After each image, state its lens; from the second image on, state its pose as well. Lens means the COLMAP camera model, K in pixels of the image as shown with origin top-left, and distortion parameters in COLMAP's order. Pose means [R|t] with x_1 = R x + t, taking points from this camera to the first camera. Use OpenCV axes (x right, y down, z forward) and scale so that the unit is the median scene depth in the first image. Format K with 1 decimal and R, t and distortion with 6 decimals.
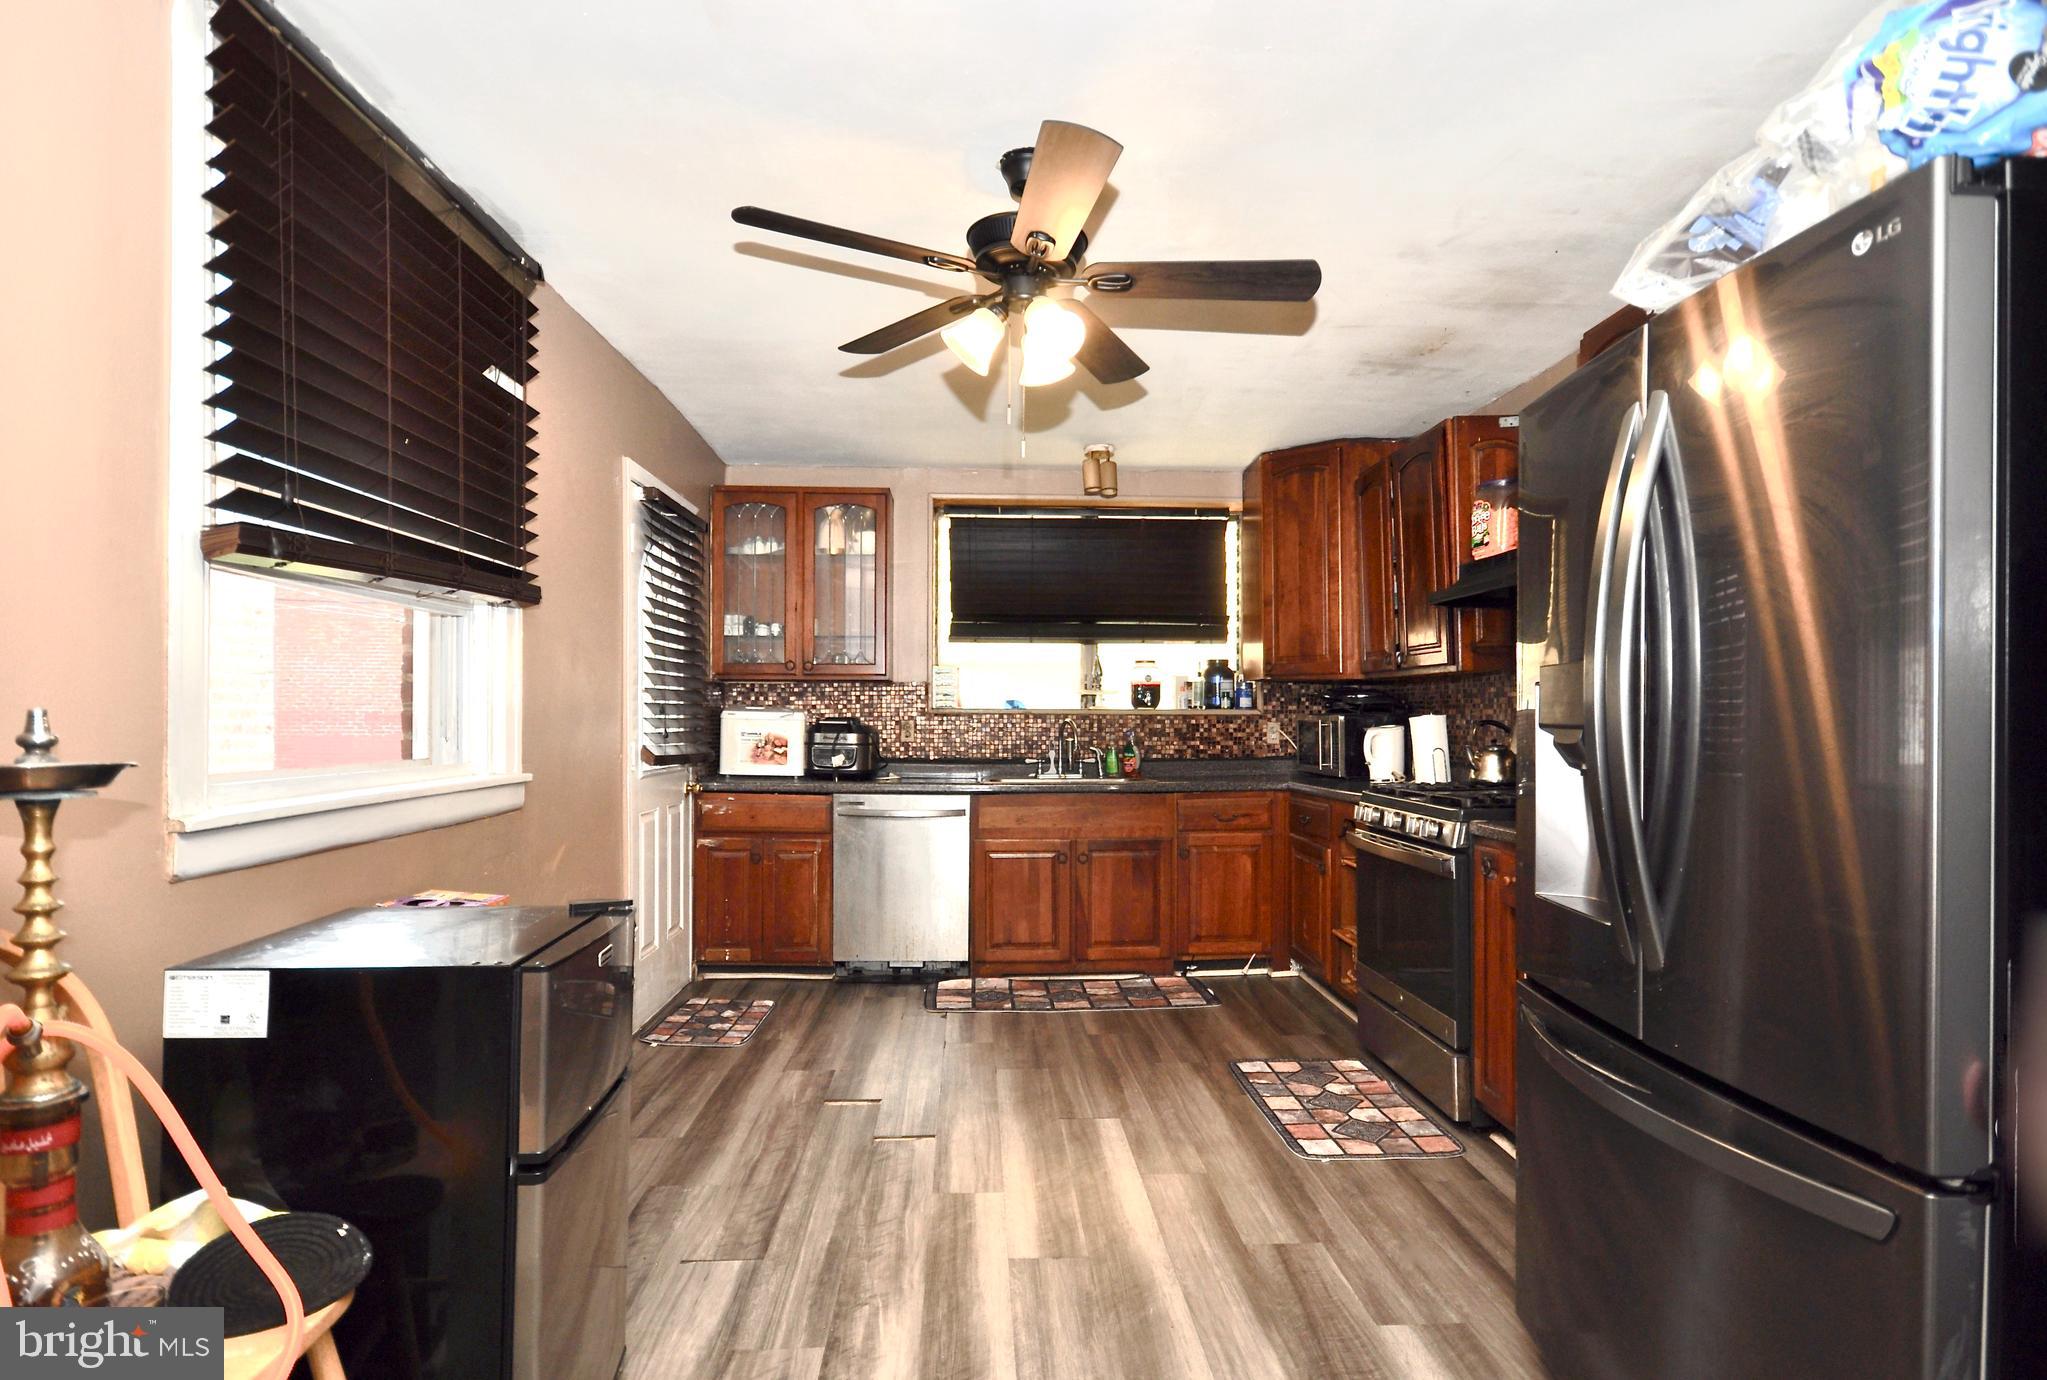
lens RADIAL K [[1079.1, 0, 1027.7], [0, 1079.1, 723.3], [0, 0, 1]] dist [-0.001522, 0.000462]
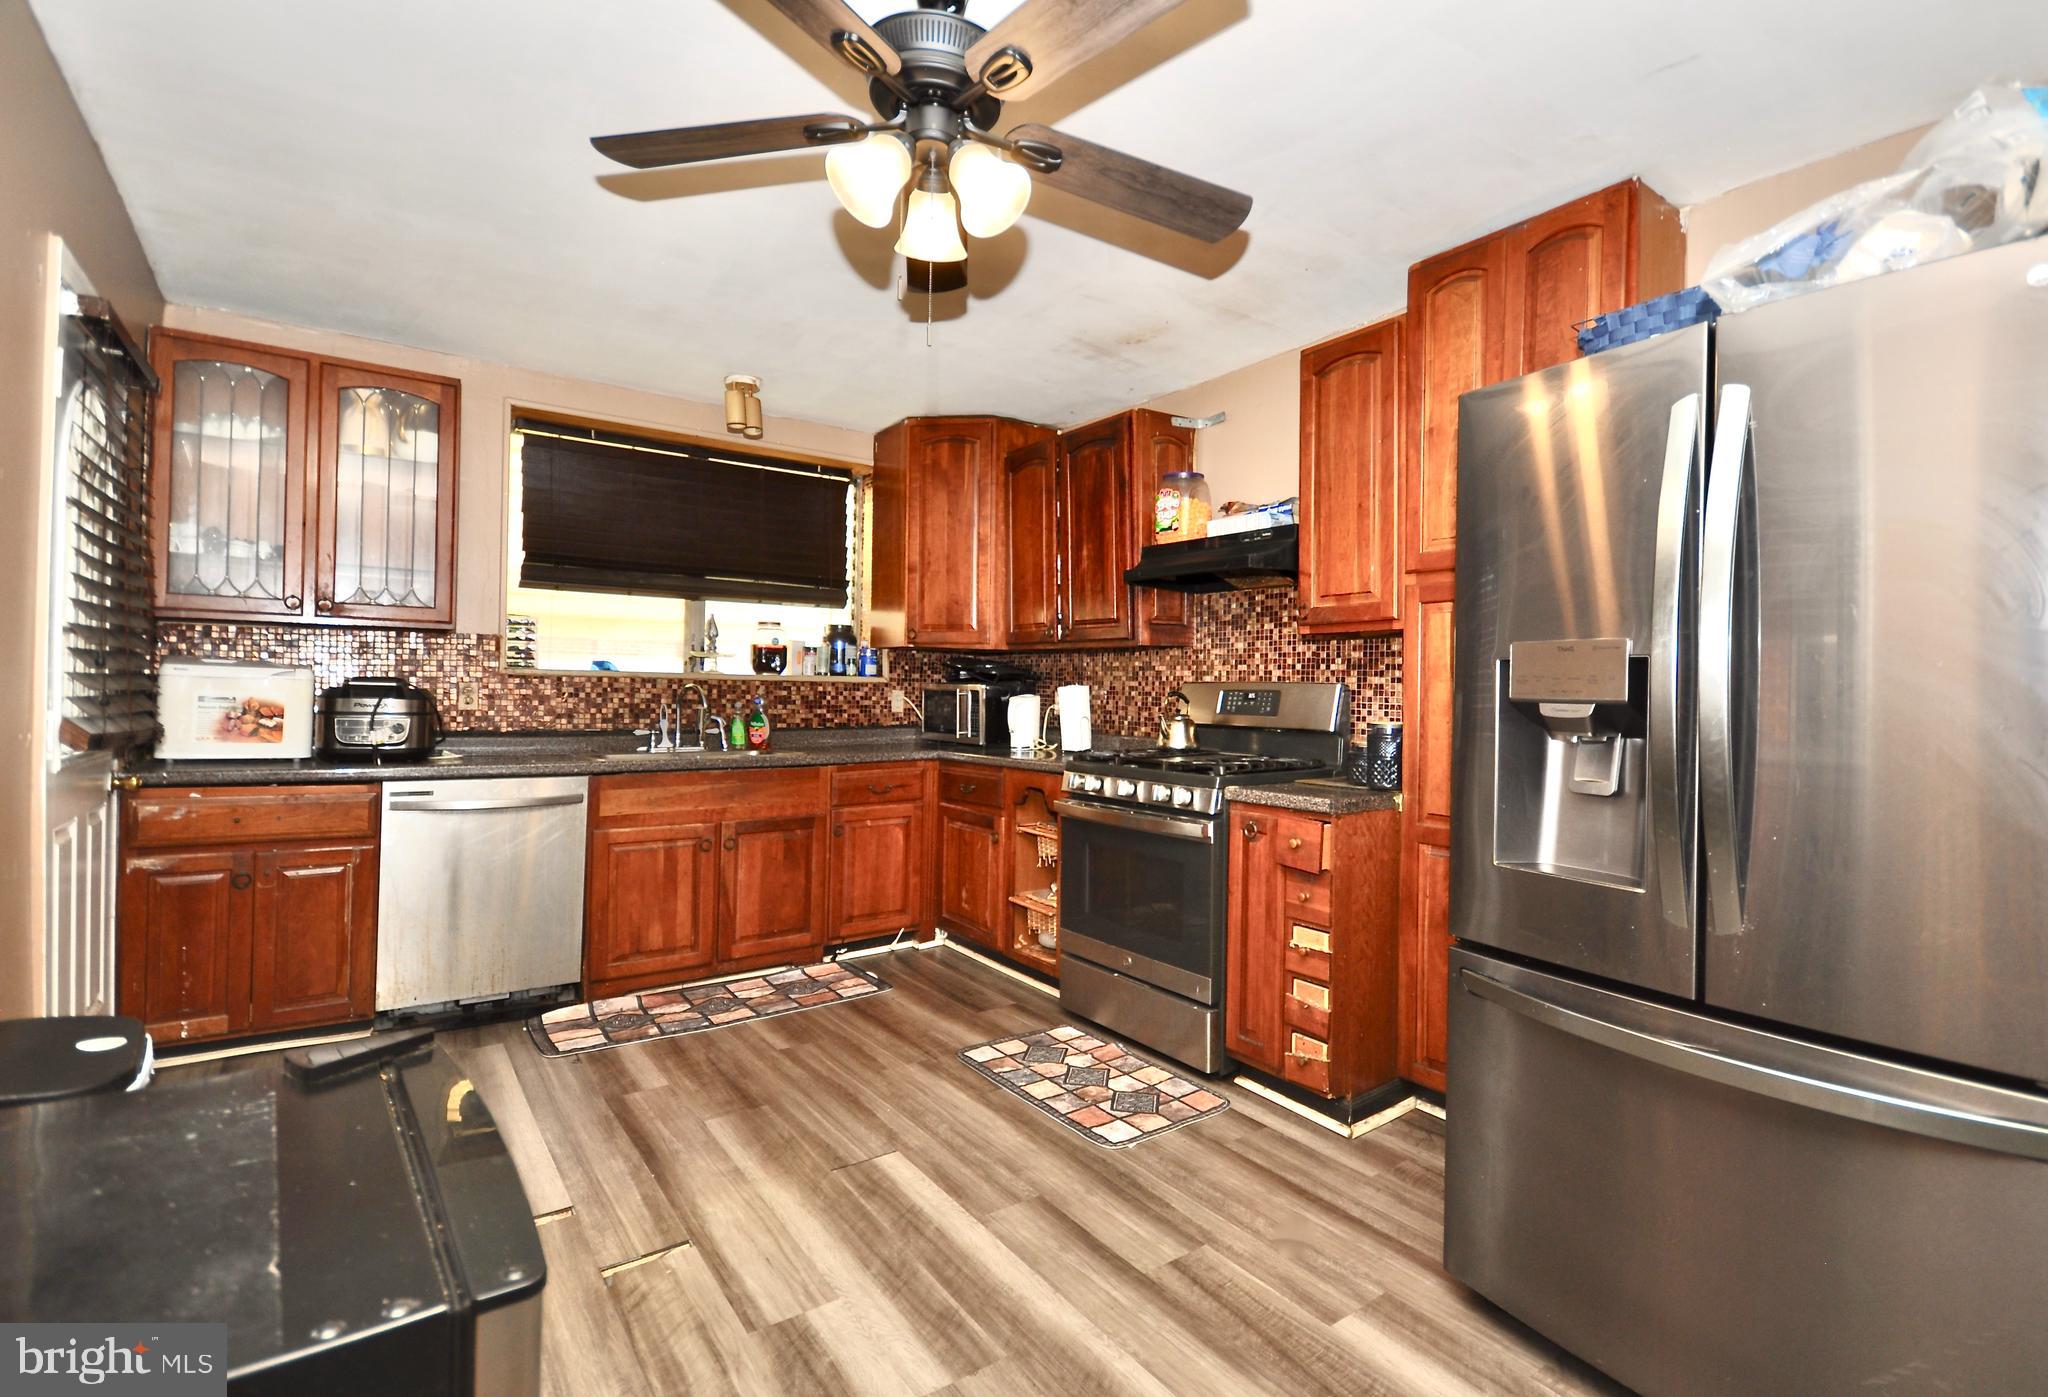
lens RADIAL K [[975.4, 0, 1097.1], [0, 975.4, 690.6], [0, 0, 1]] dist [-0.003043, -0.000064]
pose [[0.825064, 0.011406, 0.564925, -0.149220], [-0.011595, 0.999927, -0.003254, 0.000113], [-0.564921, -0.003866, 0.825136, 0.178977]]
